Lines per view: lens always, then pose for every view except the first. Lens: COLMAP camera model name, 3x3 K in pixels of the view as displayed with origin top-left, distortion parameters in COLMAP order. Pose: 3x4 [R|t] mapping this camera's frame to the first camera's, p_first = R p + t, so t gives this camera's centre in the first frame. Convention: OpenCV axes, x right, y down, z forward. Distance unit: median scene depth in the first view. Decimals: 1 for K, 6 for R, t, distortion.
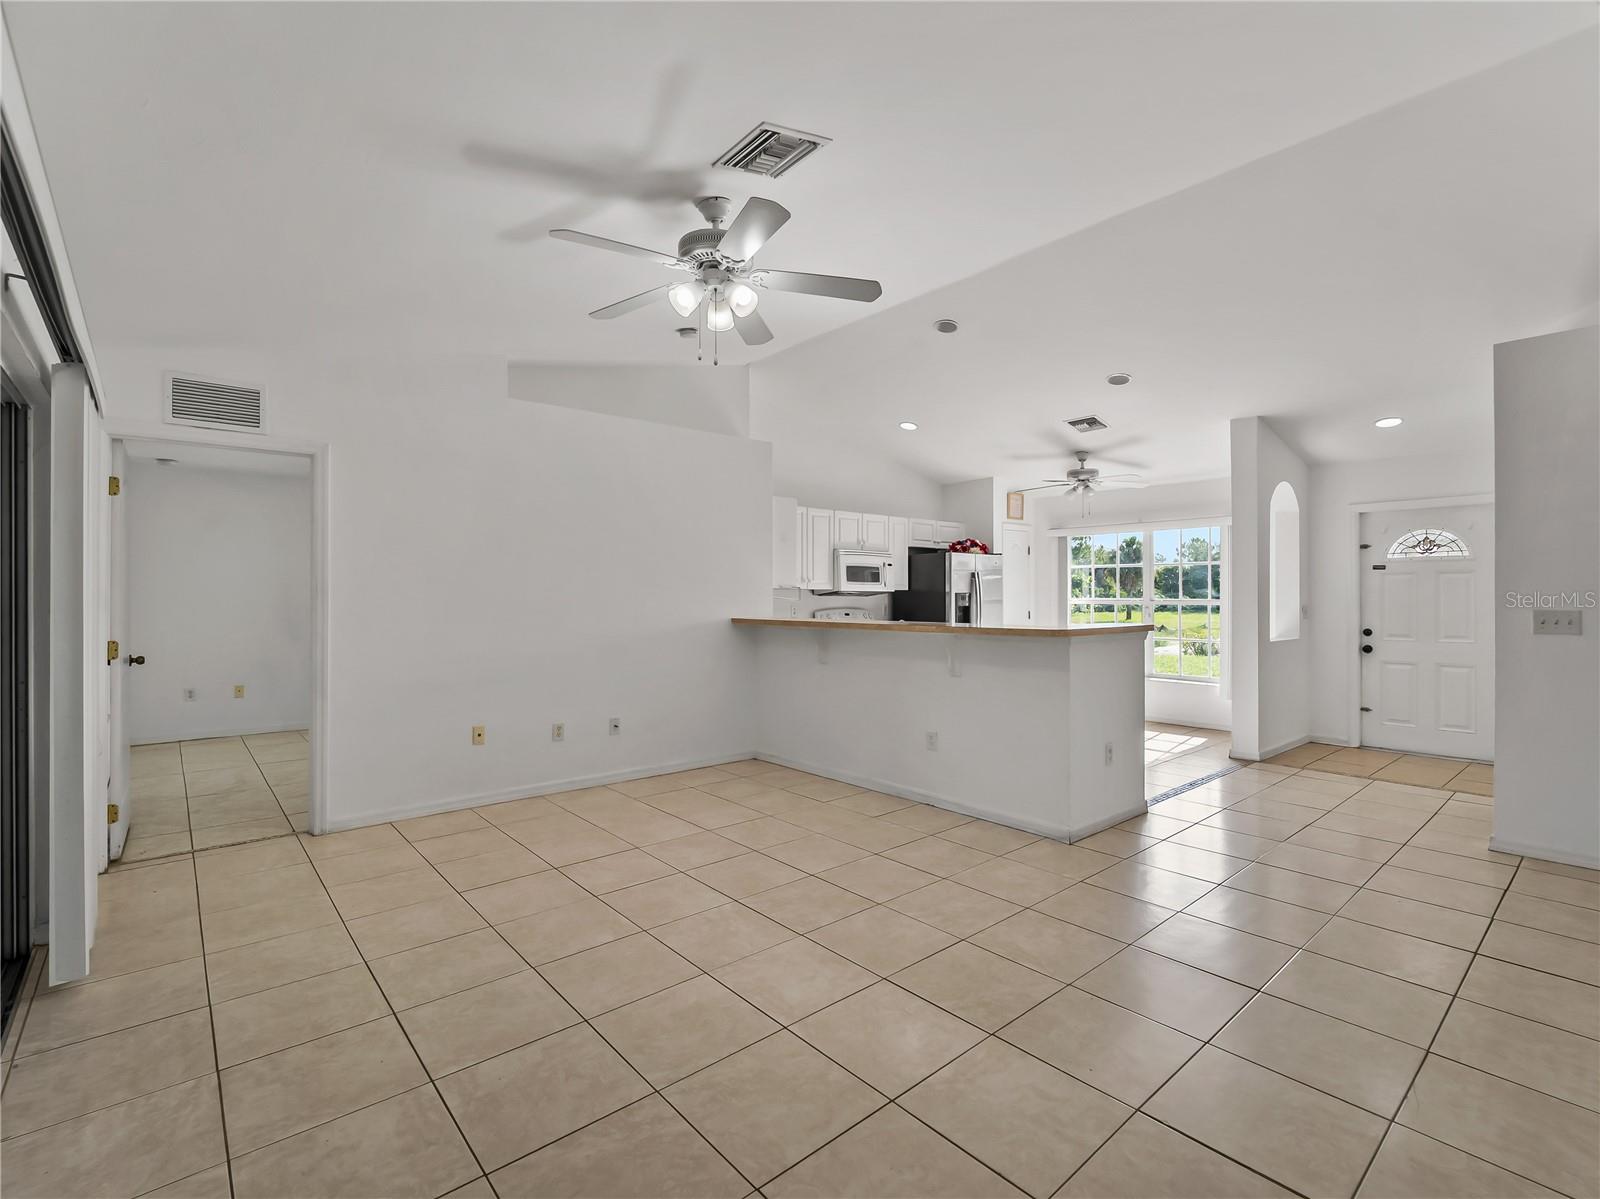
lens RADIAL K [[732.3, 0, 825.1], [0, 732.3, 599.4], [0, 0, 1]] dist [-0.000723, -0.001352]
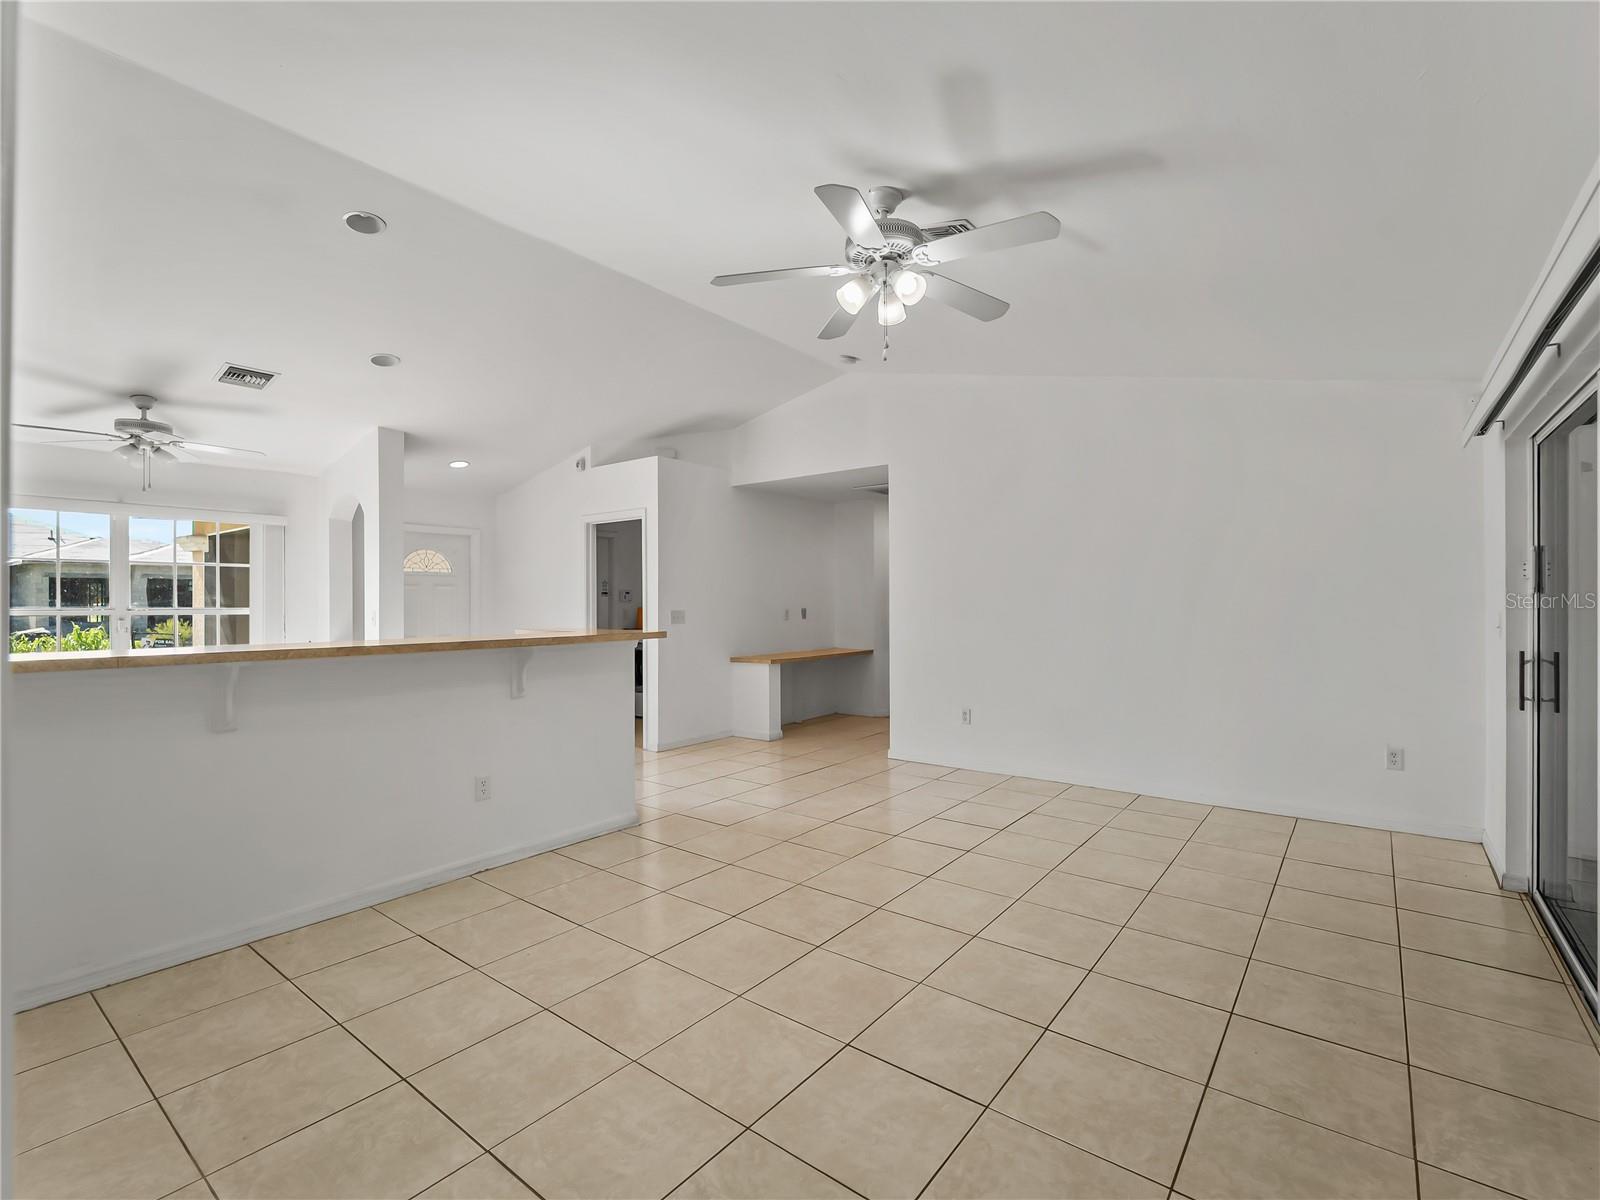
lens RADIAL K [[732.3, 0, 788.6], [0, 732.3, 602.5], [0, 0, 1]] dist [-0.000723, -0.001352]
pose [[-0.160333, 0.000000, 0.987063, -1.333157], [0.008884, 0.999959, 0.001443, -0.003446], [-0.987023, 0.009001, -0.160327, 1.589023]]
